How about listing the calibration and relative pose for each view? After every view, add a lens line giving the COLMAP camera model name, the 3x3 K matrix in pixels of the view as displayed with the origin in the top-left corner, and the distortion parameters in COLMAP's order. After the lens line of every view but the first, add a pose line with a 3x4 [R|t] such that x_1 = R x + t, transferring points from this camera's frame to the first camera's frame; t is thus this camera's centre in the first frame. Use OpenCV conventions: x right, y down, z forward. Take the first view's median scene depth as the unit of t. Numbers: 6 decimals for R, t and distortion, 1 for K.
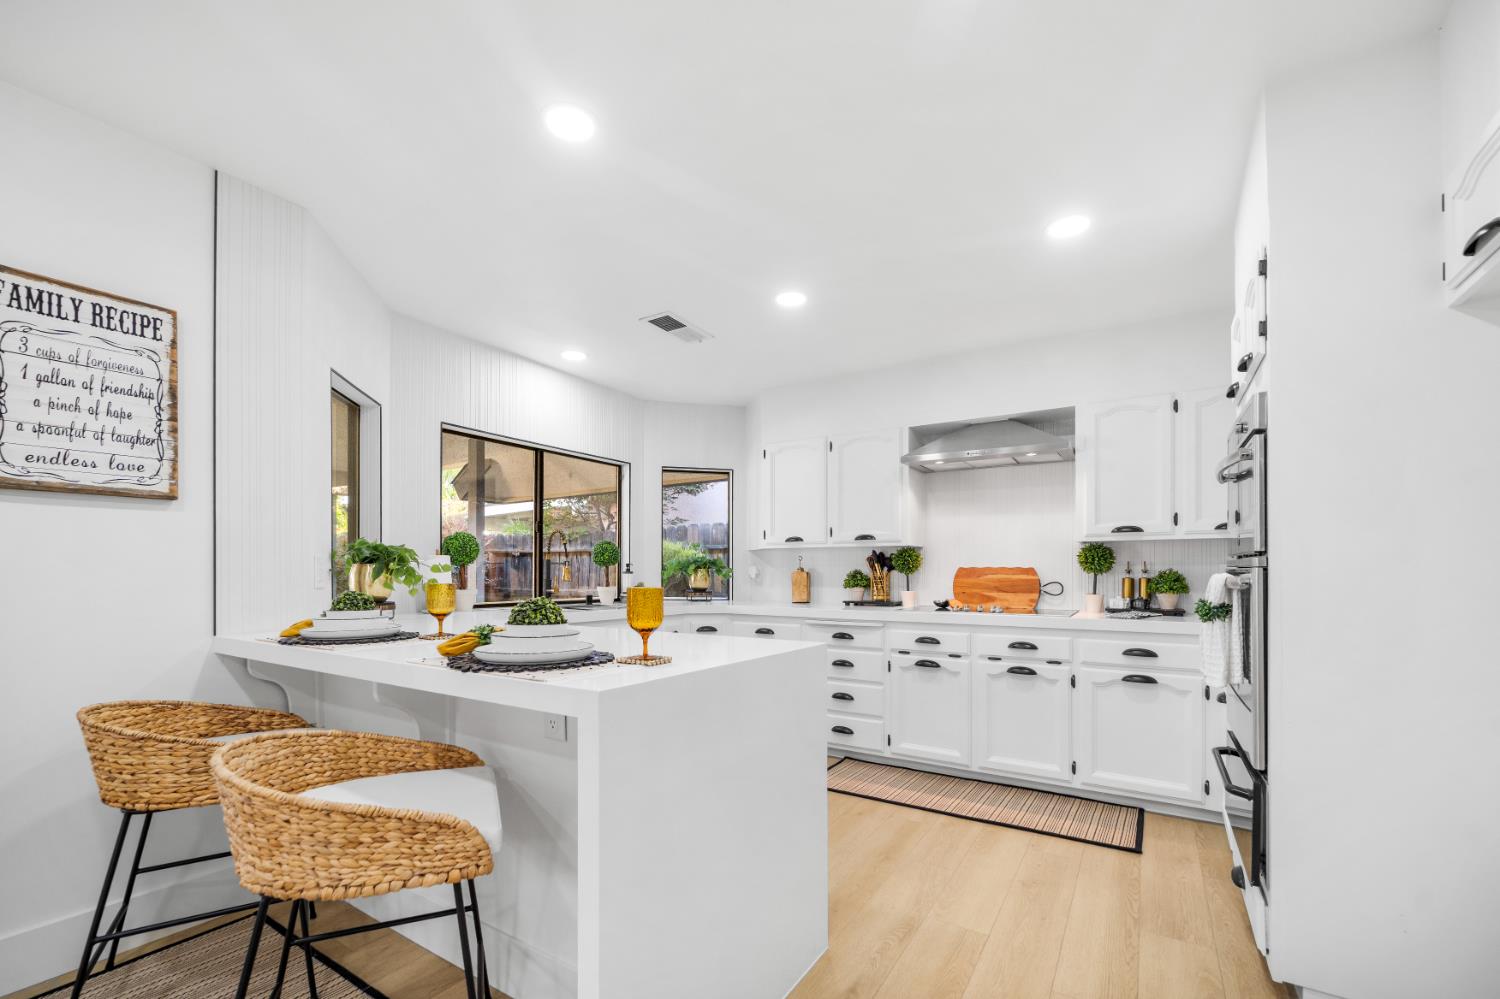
lens RADIAL K [[630.0, 0, 749.9], [0, 630.0, 571.9], [0, 0, 1]] dist [0.000556, 0.000181]
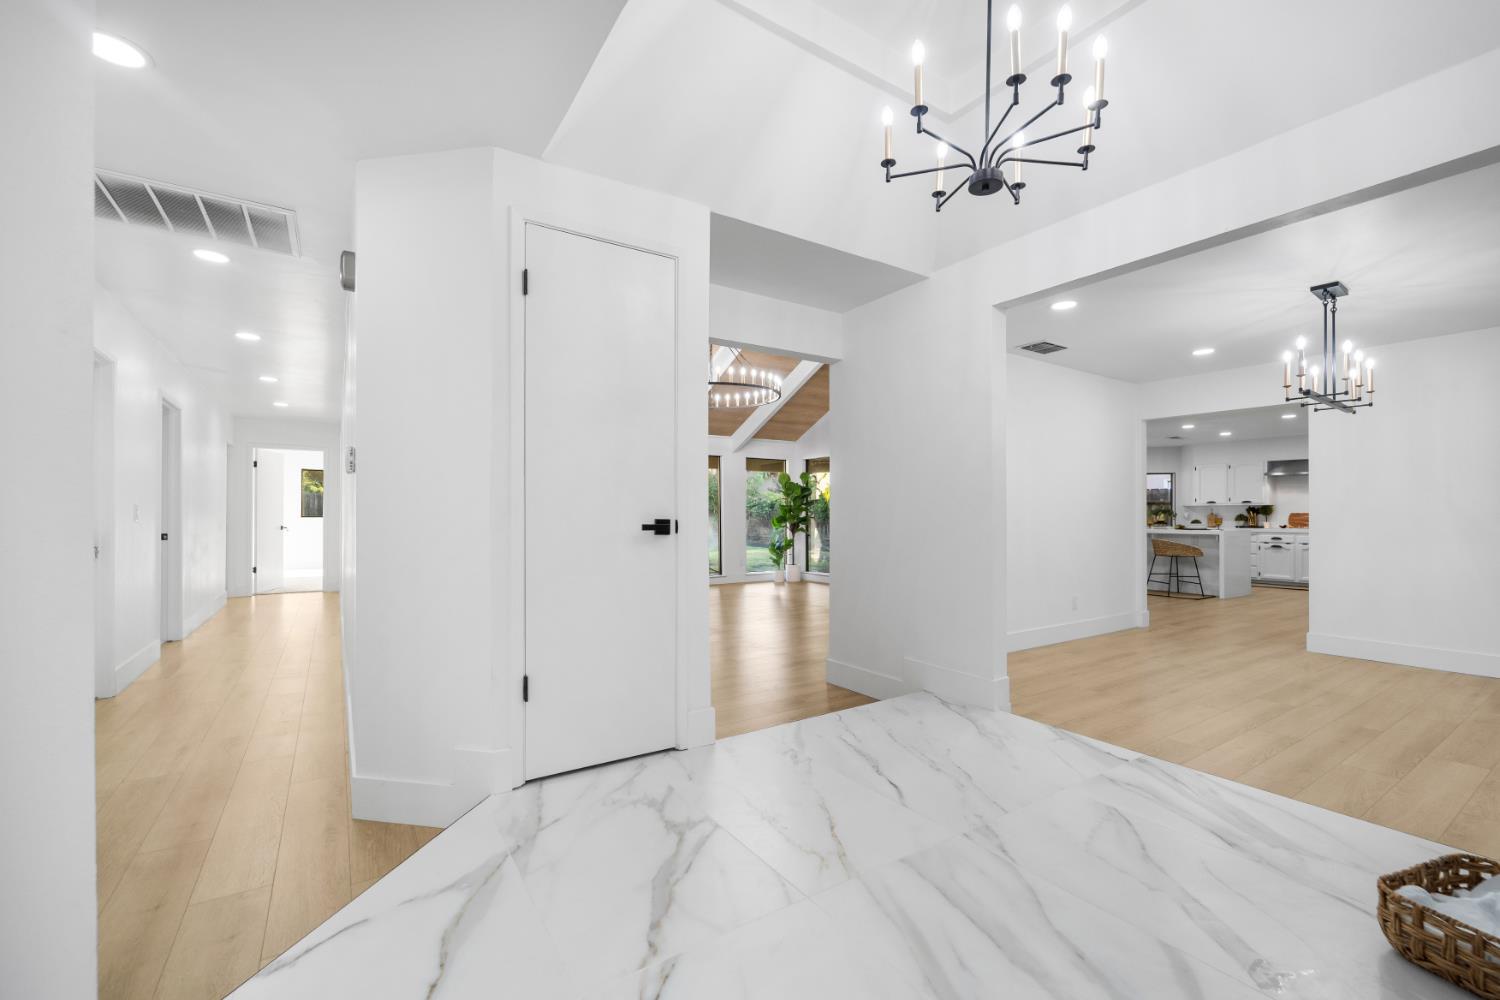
lens RADIAL K [[617.9, 0, 744.1], [0, 617.9, 513.1], [0, 0, 1]] dist [0.000962, -0.003462]
pose [[0.909802, -0.000532, -0.415042, -0.758316], [0.000181, 1.000000, -0.000886, -0.005655], [0.415042, 0.000731, 0.909802, -2.567111]]
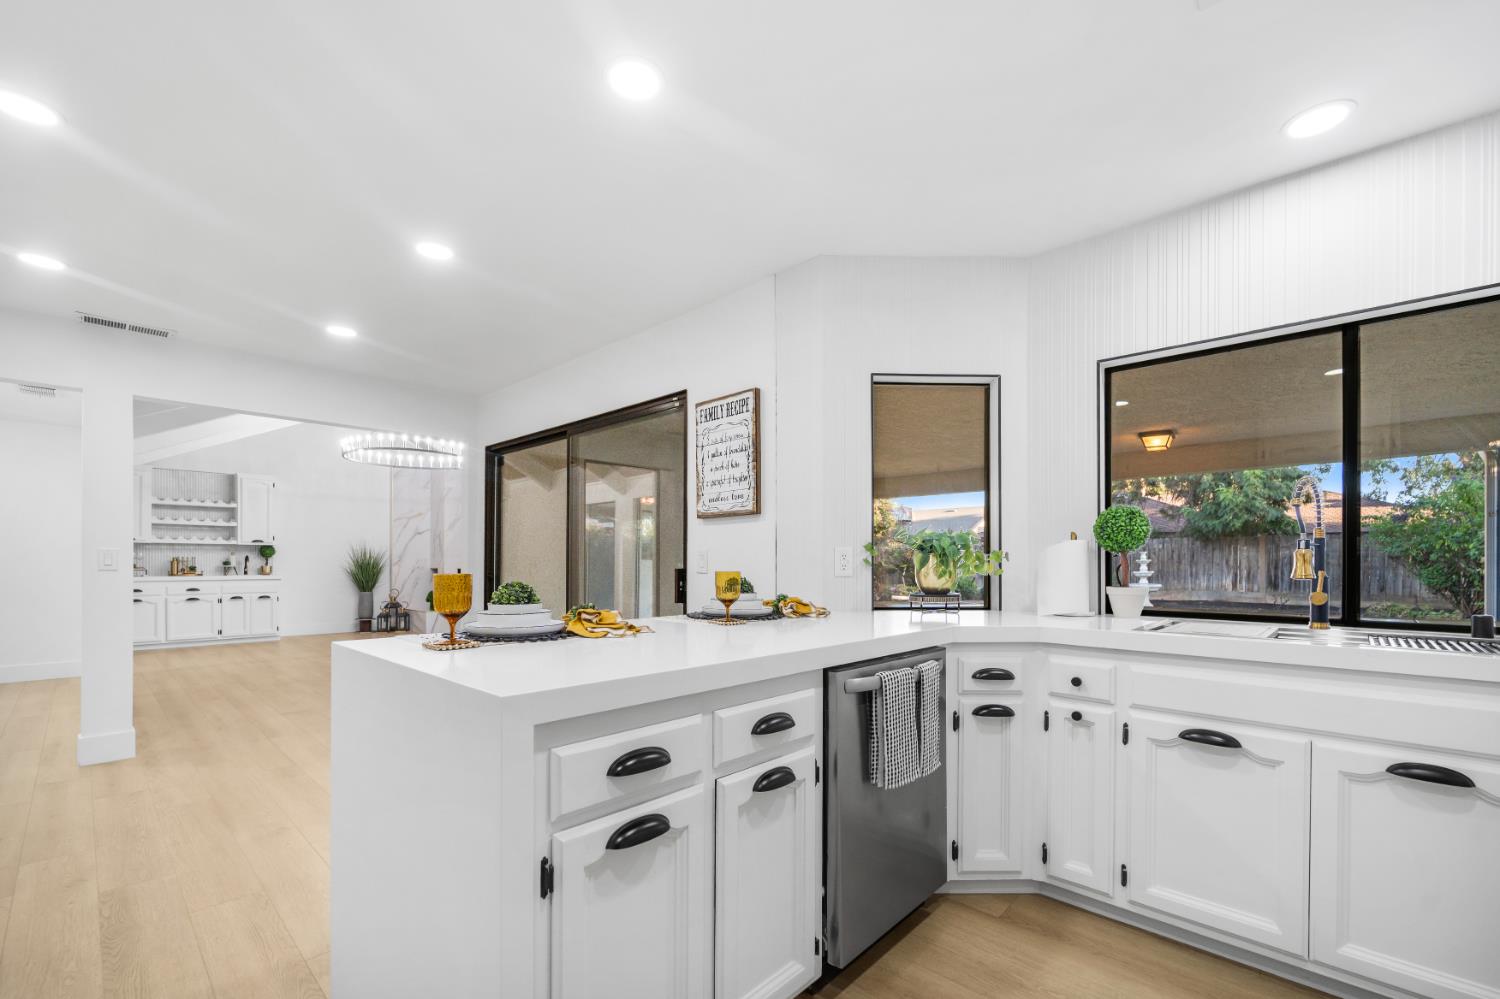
lens RADIAL K [[631.0, 0, 734.0], [0, 631.0, 563.7], [0, 0, 1]] dist [0.000288, -0.000049]
pose [[-0.200580, -0.002154, -0.979675, 0.310521], [-0.002349, 0.999996, -0.001717, 0.003870], [0.979674, 0.001957, -0.200584, 0.685502]]
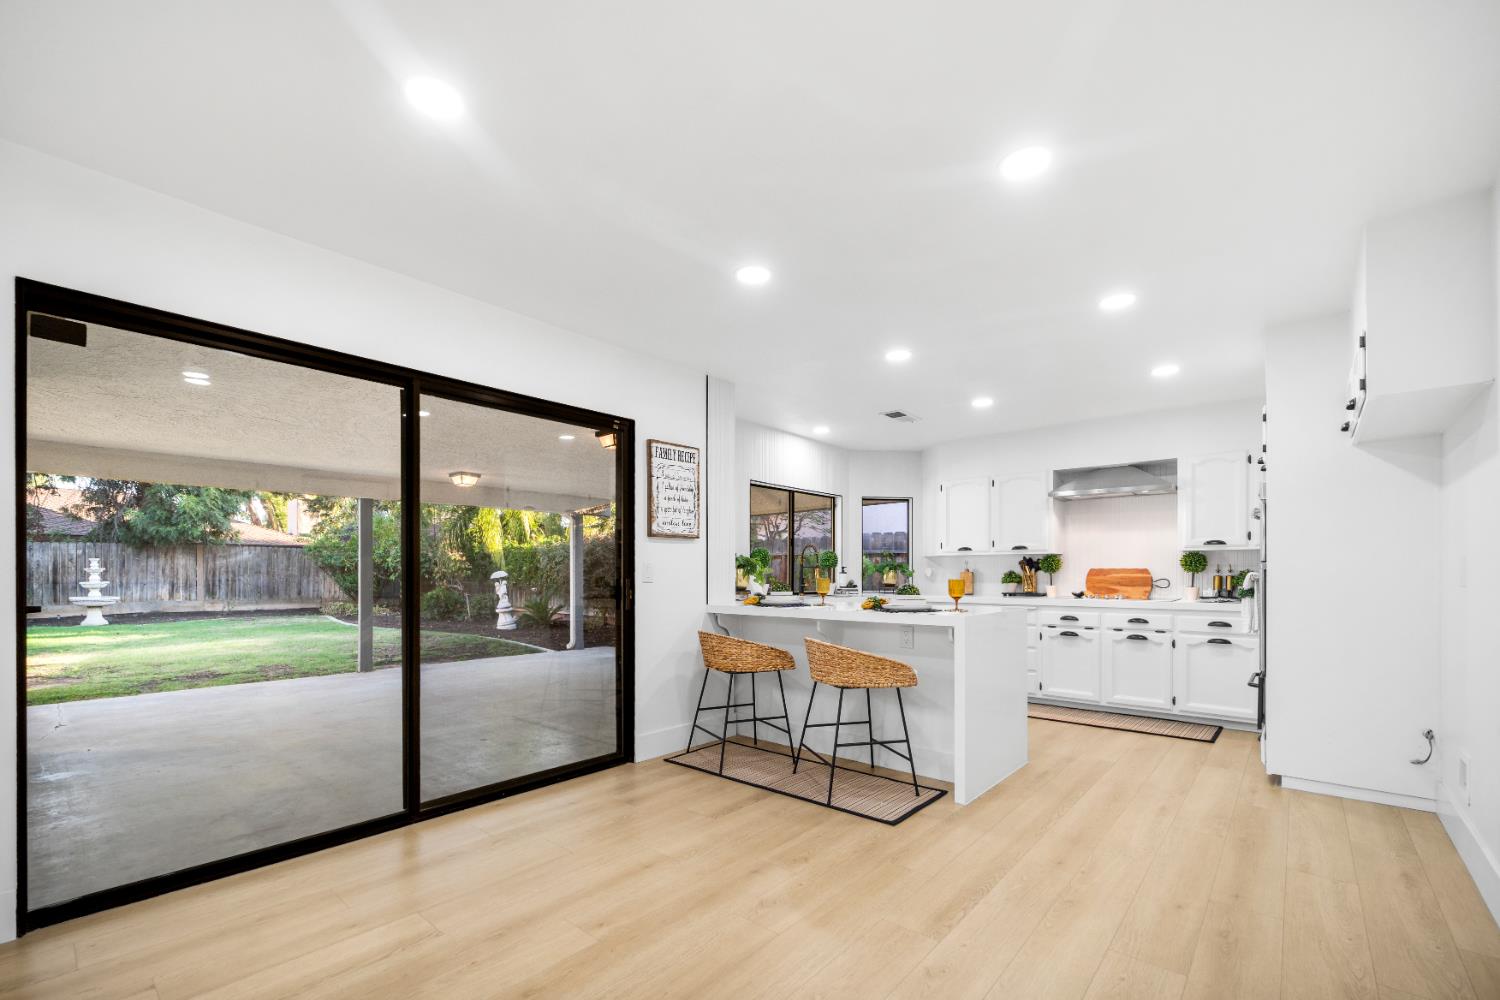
lens RADIAL K [[646.1, 0, 748.6], [0, 646.1, 578.9], [0, 0, 1]] dist [0.002332, 0.000175]
pose [[0.989490, -0.001482, -0.144595, -0.239883], [0.002949, 0.999946, 0.009929, -0.000716], [0.144573, -0.010251, 0.989441, -0.601624]]
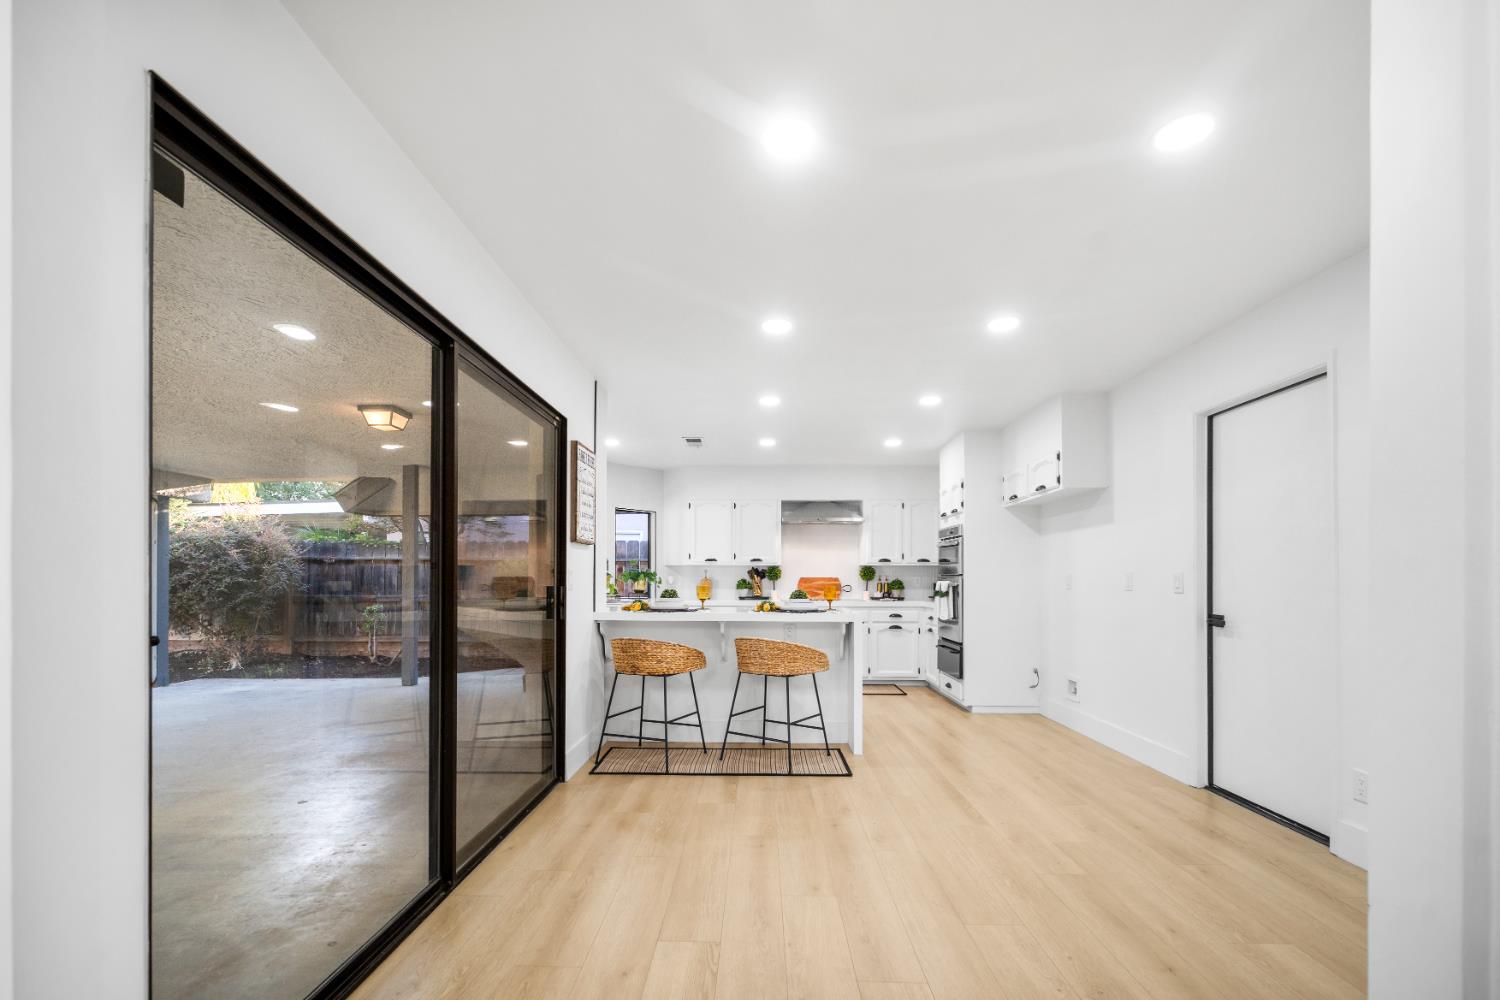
lens RADIAL K [[635.6, 0, 752.1], [0, 635.6, 574.3], [0, 0, 1]] dist [-0.002406, -0.000665]
pose [[0.851019, 0.005543, 0.525106, -0.855984], [-0.002309, 0.999974, -0.006814, -0.003147], [-0.525130, 0.004587, 0.851010, -0.566302]]
